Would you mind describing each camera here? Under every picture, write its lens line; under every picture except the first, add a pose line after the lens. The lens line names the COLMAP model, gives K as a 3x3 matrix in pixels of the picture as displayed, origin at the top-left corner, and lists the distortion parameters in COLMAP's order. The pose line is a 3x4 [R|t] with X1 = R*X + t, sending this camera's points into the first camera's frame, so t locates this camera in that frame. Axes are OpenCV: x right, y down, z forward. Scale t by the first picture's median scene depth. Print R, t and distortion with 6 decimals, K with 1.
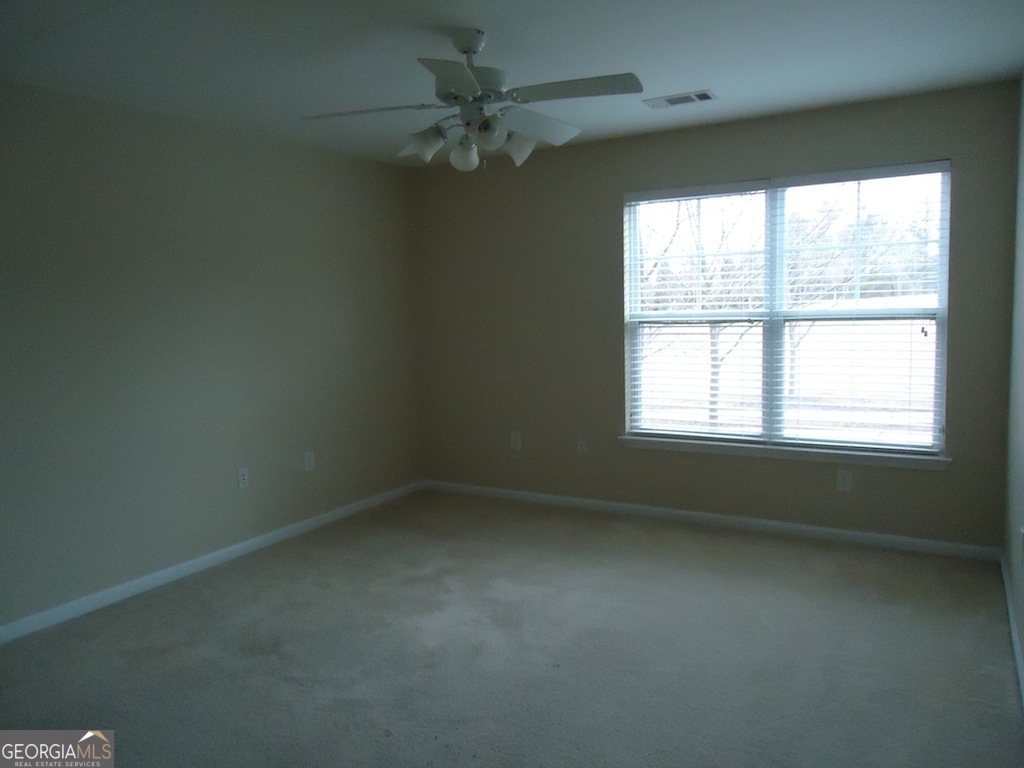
lens RADIAL K [[763.8, 0, 512.0], [0, 763.8, 384.0], [0, 0, 1]] dist [-0.005170, -0.003751]
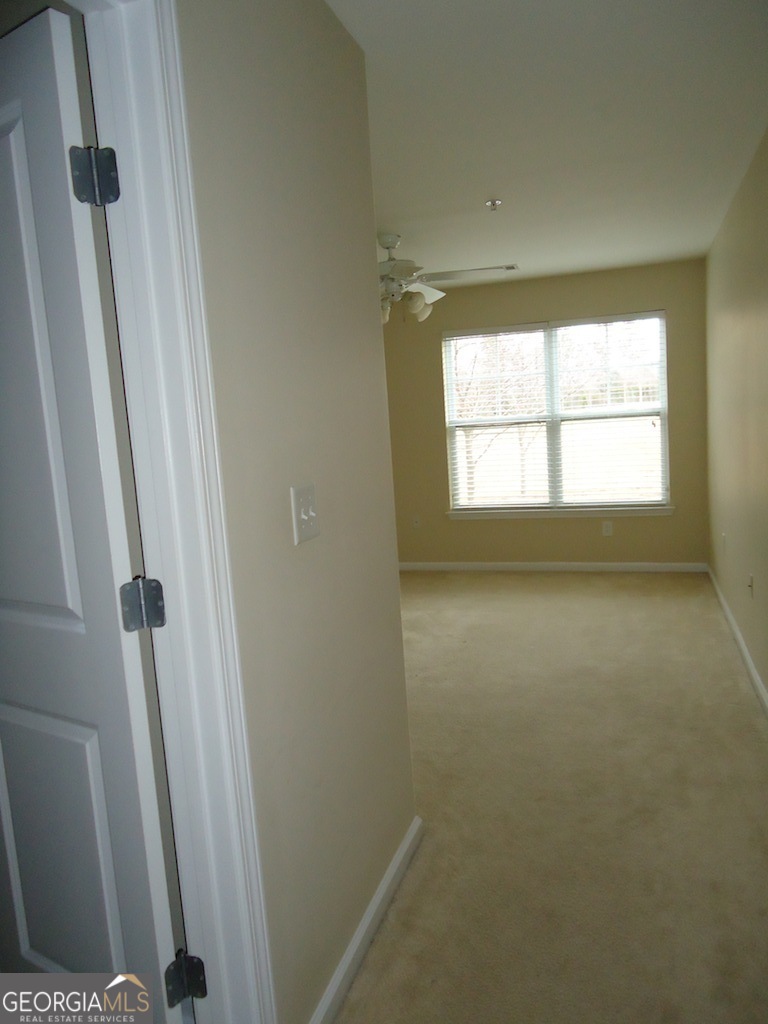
lens RADIAL K [[763.8, 0, 384.0], [0, 763.8, 512.0], [0, 0, 1]] dist [-0.005170, -0.003751]
pose [[0.976027, -0.059347, 0.209403, -0.272220], [0.057252, 0.998231, 0.016054, 0.044765], [-0.209986, -0.003680, 0.977698, -0.323418]]
